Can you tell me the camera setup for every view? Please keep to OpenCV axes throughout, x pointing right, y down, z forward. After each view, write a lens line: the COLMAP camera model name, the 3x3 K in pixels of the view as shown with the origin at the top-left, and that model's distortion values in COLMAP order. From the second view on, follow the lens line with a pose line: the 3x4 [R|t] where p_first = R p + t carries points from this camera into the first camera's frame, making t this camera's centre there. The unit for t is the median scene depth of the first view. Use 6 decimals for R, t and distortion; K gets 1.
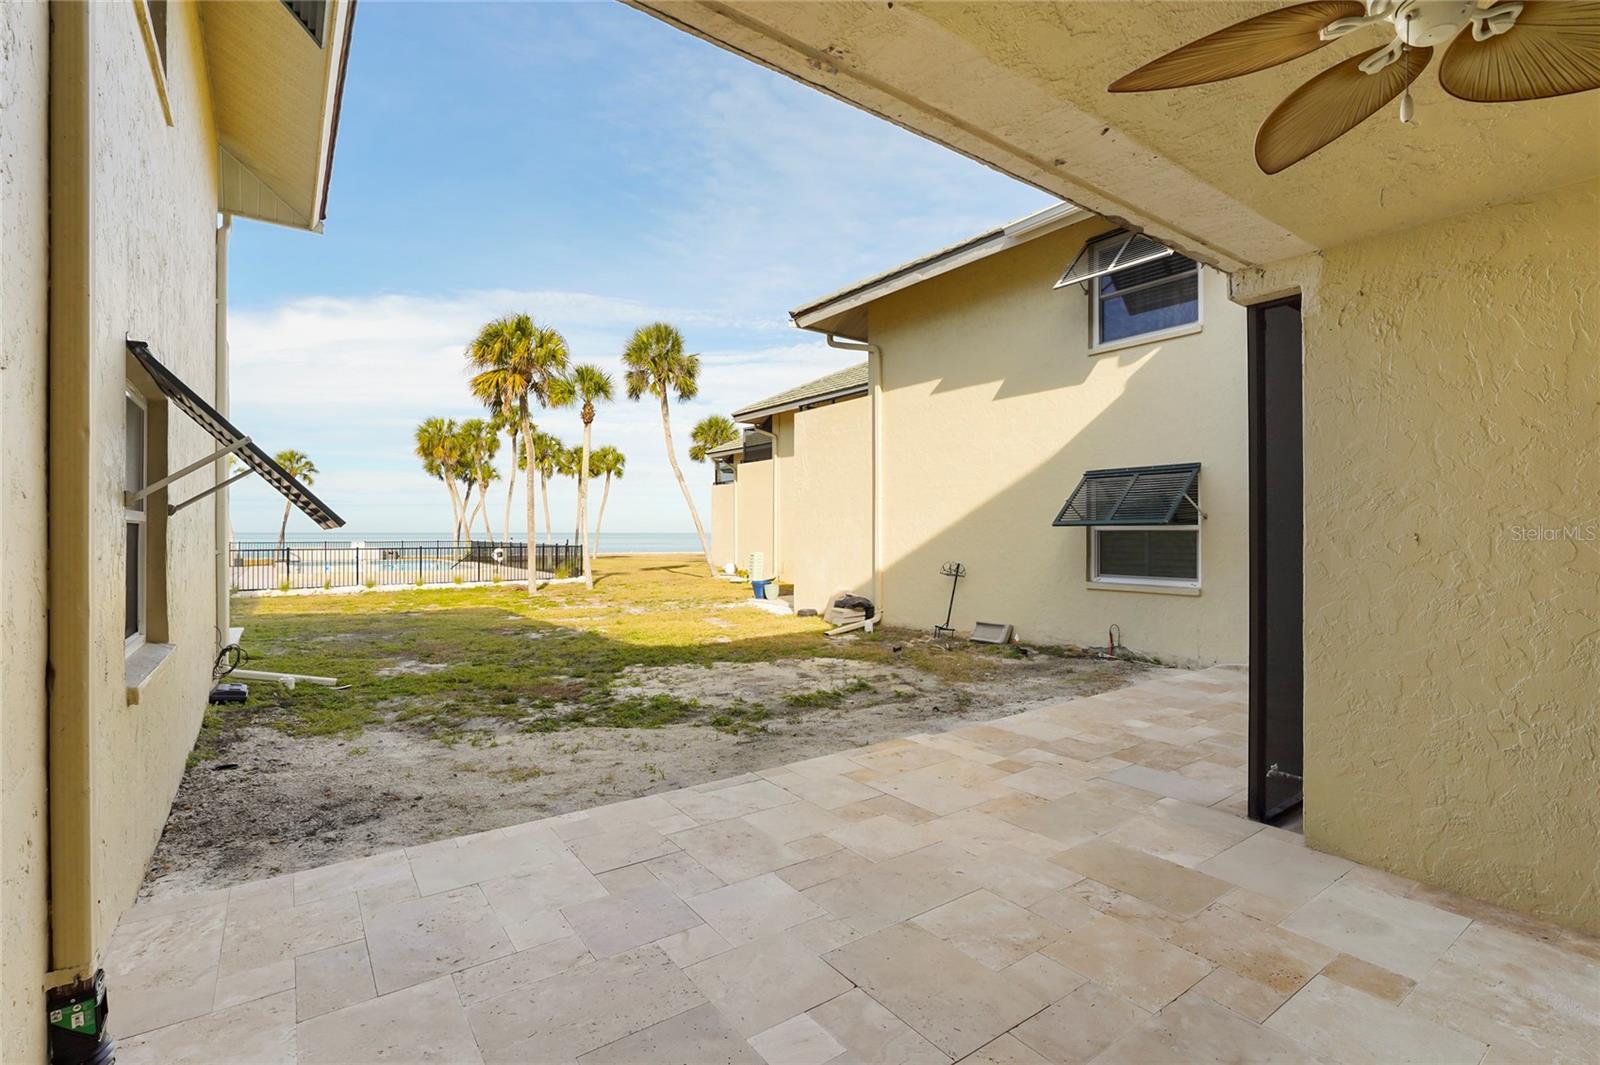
lens RADIAL K [[718.2, 0, 800.0], [0, 718.2, 532.5], [0, 0, 1]] dist [0.001499, 0.000509]
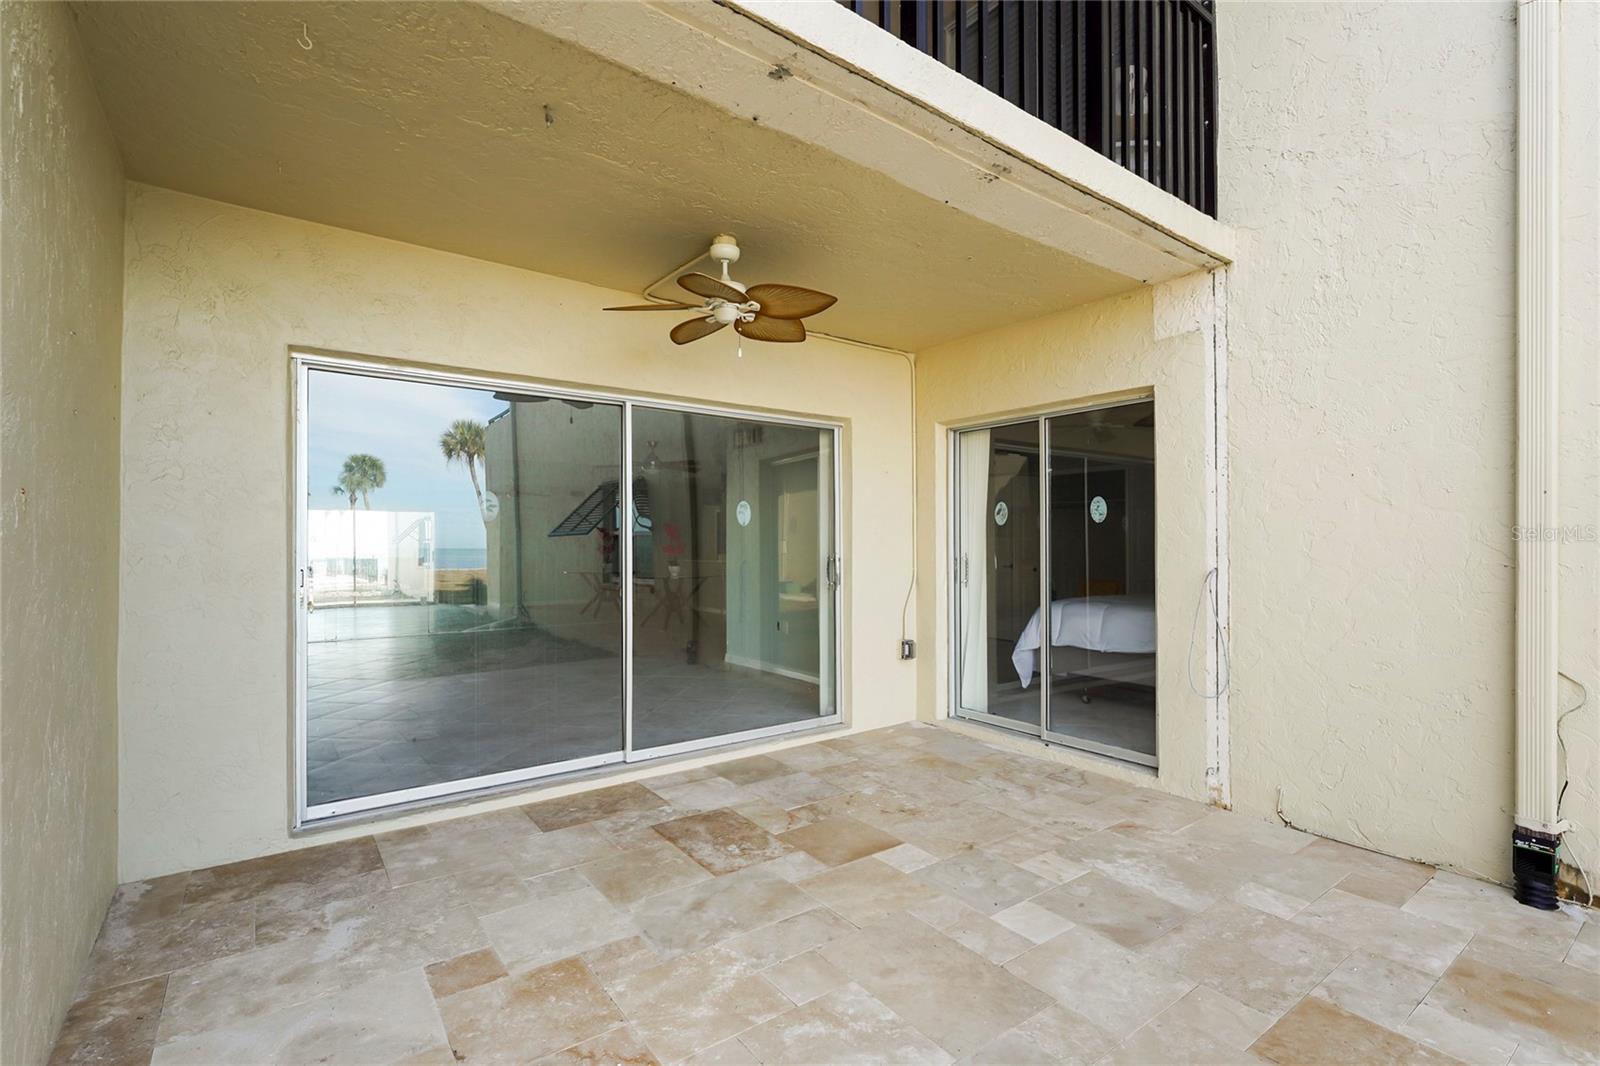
lens RADIAL K [[718.2, 0, 800.0], [0, 718.2, 533.0], [0, 0, 1]] dist [0.001499, 0.000509]
pose [[-0.999864, 0.000491, -0.016470, 0.295173], [0.000817, 0.999803, -0.019827, 0.047765], [0.016457, -0.019838, -0.999668, 1.599890]]
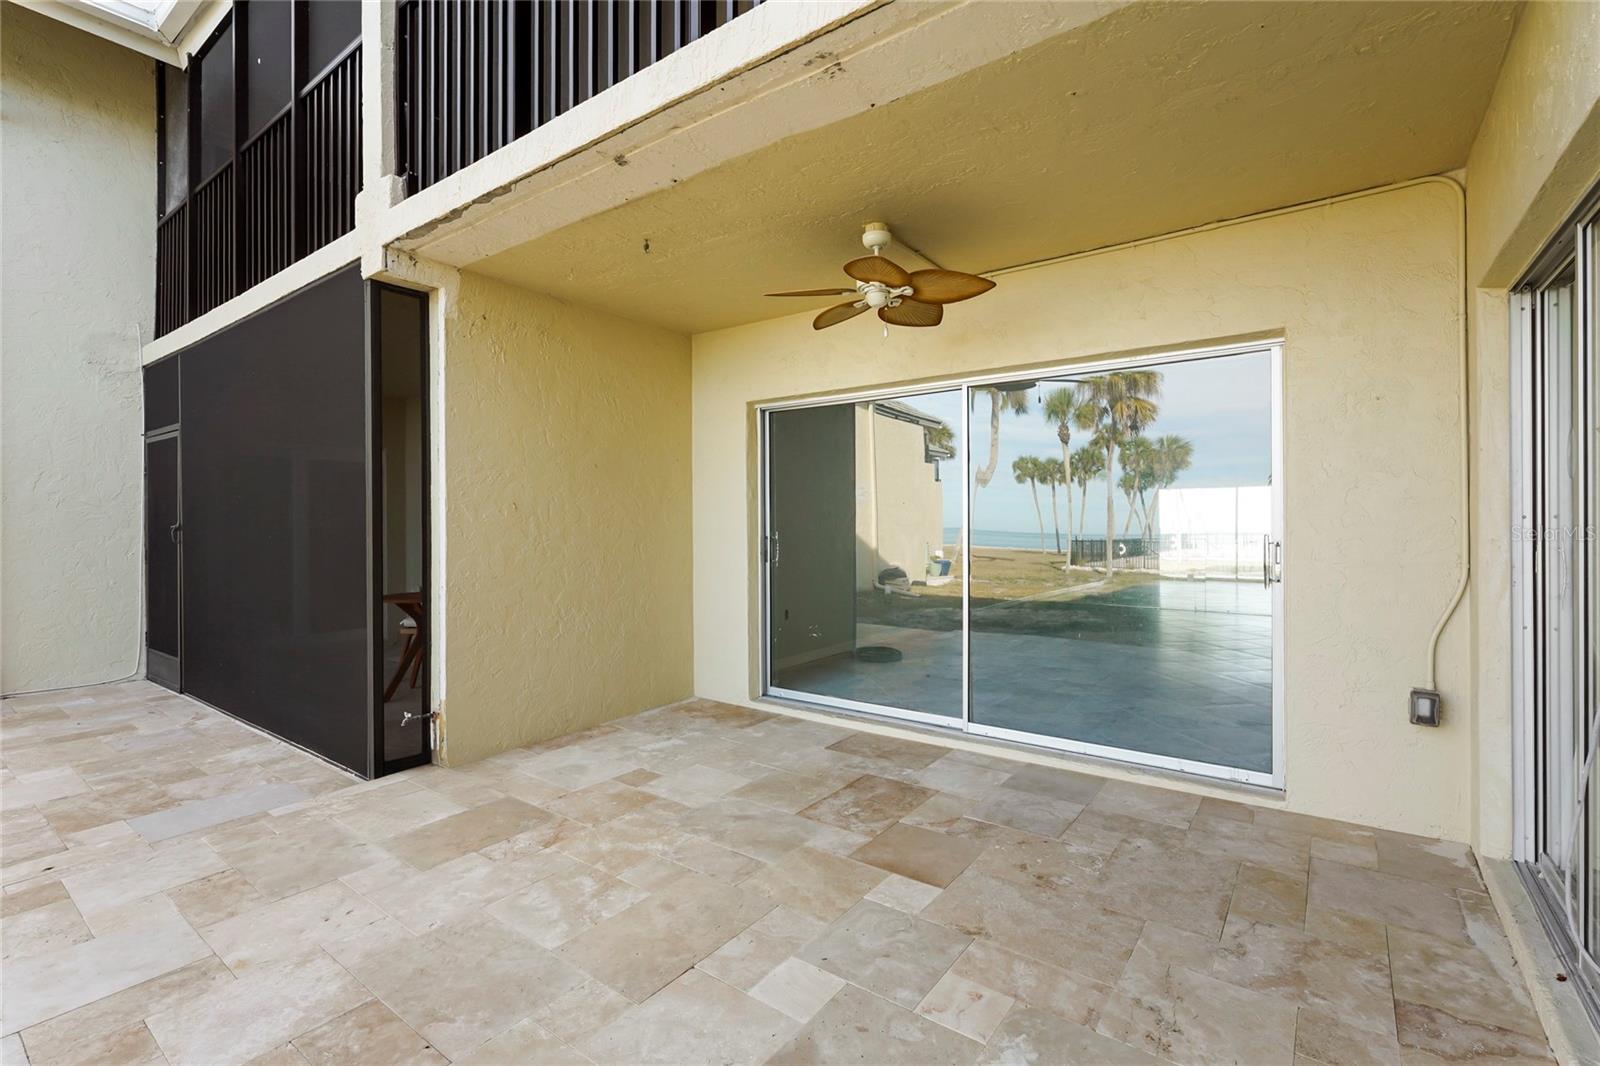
lens RADIAL K [[720.9, 0, 822.1], [0, 720.9, 518.3], [0, 0, 1]] dist [0.000296, 0.000108]
pose [[-0.322493, 0.007060, 0.946546, -0.701600], [0.001784, 0.999975, -0.006851, 0.044495], [-0.946570, -0.000521, -0.322497, 0.918302]]
